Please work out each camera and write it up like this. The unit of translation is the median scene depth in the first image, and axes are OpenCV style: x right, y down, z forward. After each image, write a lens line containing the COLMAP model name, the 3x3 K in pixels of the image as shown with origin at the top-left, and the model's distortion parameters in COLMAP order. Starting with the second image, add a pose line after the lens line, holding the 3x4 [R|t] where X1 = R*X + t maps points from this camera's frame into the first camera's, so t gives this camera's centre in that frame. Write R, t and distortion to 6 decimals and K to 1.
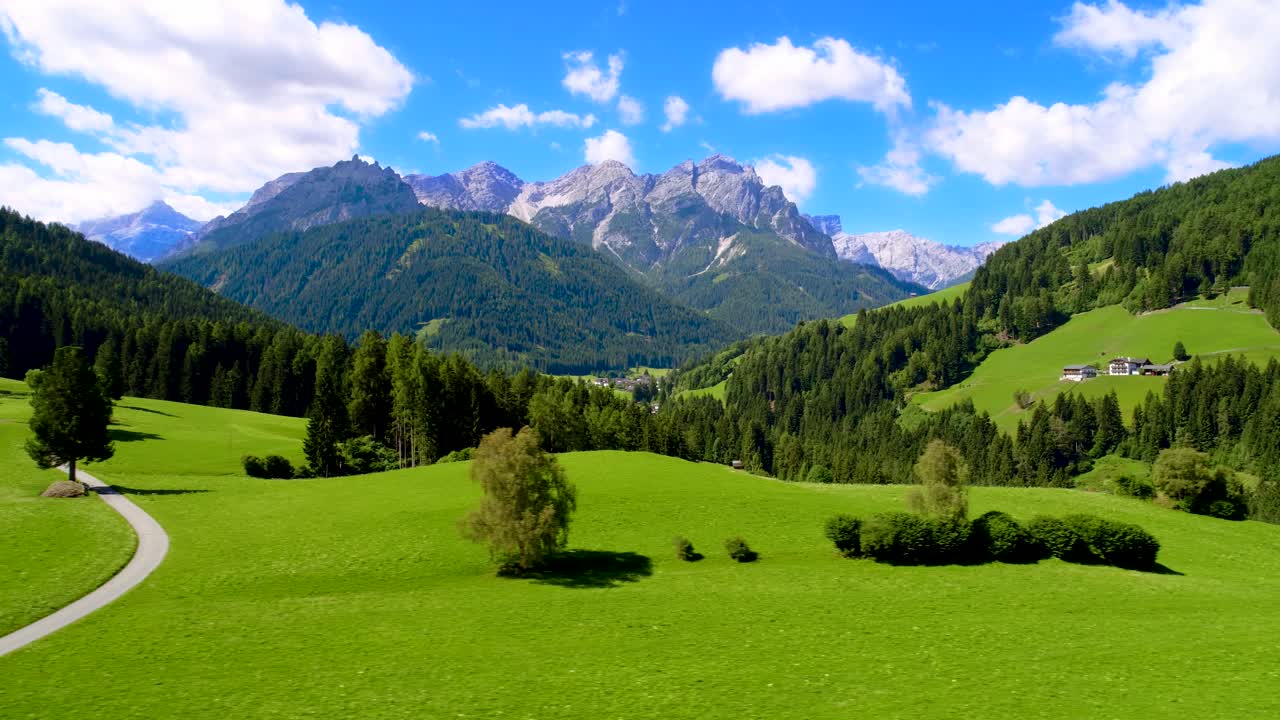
lens RADIAL K [[897.3, 0, 641.8], [0, 897.3, 353.0], [0, 0, 1]] dist [0.009542, -0.003646]
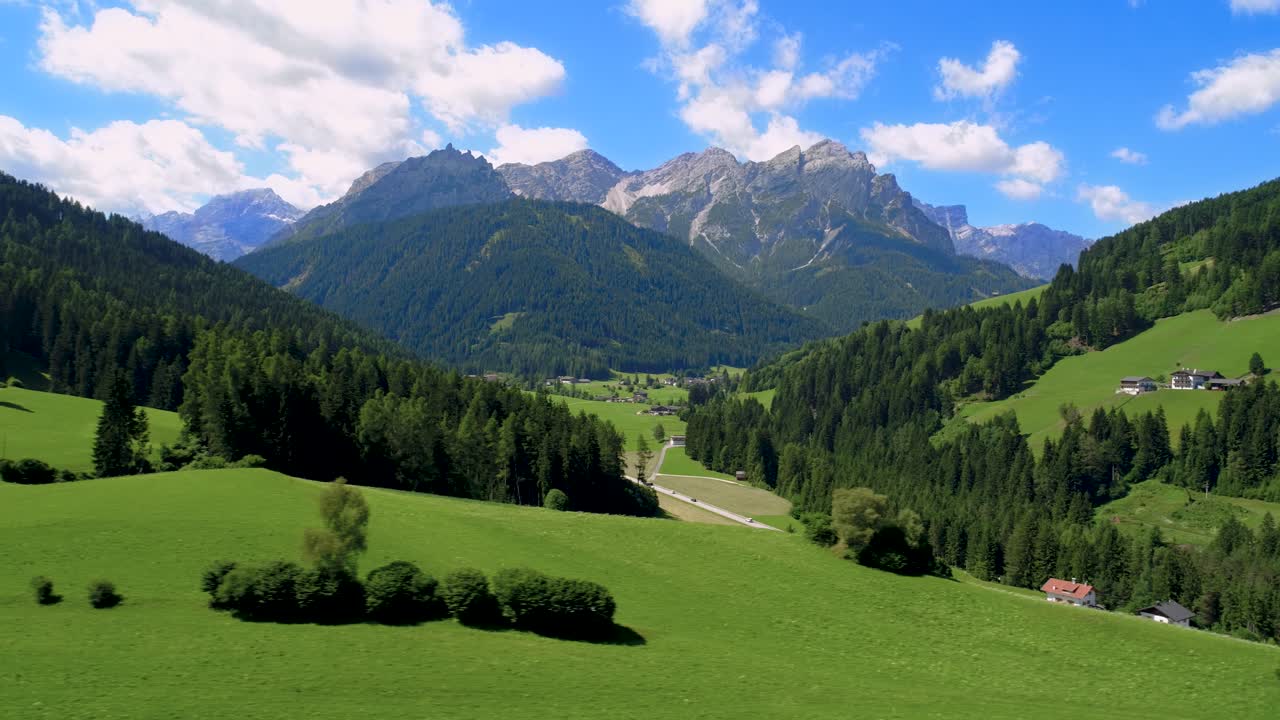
lens RADIAL K [[939.0, 0, 637.3], [0, 939.0, 355.7], [0, 0, 1]] dist [0.010056, -0.005054]
pose [[0.992789, 0.019953, -0.118202, 0.066060], [-0.019178, 0.999786, 0.007694, -0.003318], [0.118330, -0.005372, 0.992960, 0.010830]]
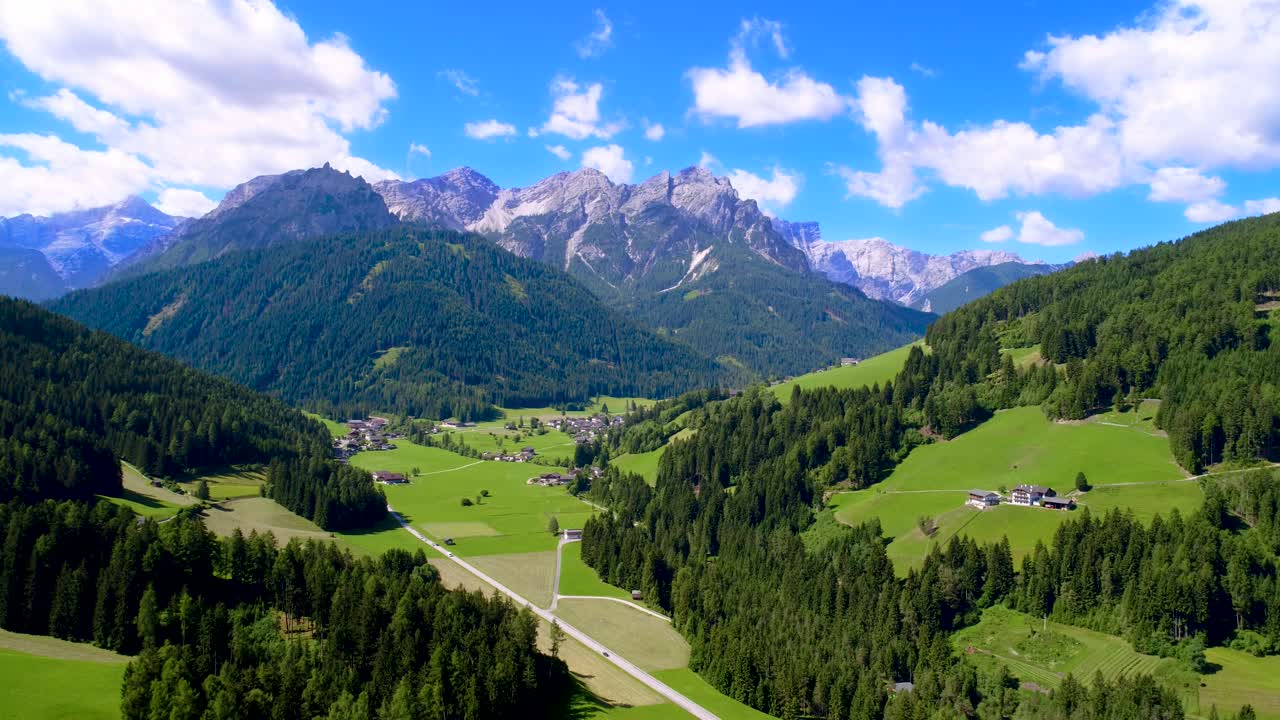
lens RADIAL K [[897.3, 0, 637.8], [0, 897.3, 360.3], [0, 0, 1]] dist [0.009542, -0.003646]
pose [[0.999709, 0.015075, 0.018846, 0.049890], [-0.015221, 0.999855, 0.007642, -0.084709], [-0.018728, -0.007926, 0.999793, 0.002854]]
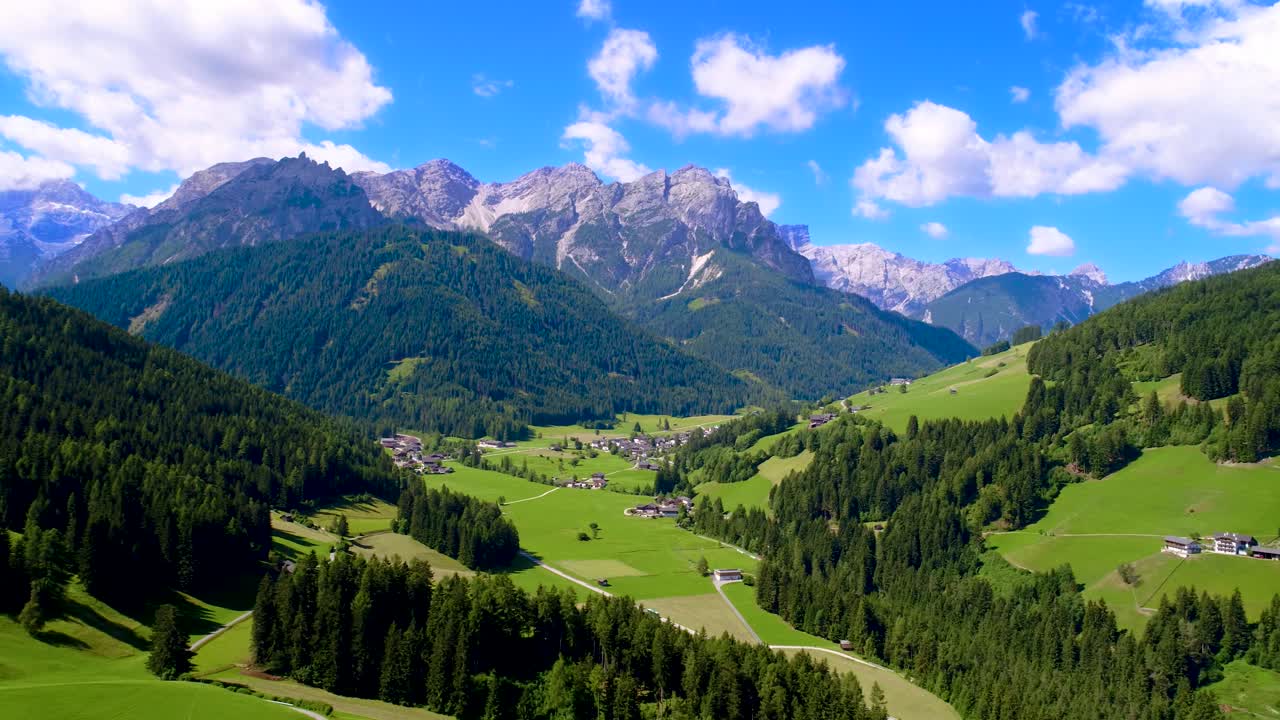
lens RADIAL K [[959.6, 0, 649.9], [0, 959.6, 362.3], [0, 0, 1]] dist [0.006629, 0.003629]
pose [[0.997567, 0.032128, 0.061875, -0.103304], [-0.032229, 0.999480, 0.000646, -0.101030], [-0.061822, -0.002639, 0.998084, -0.006101]]
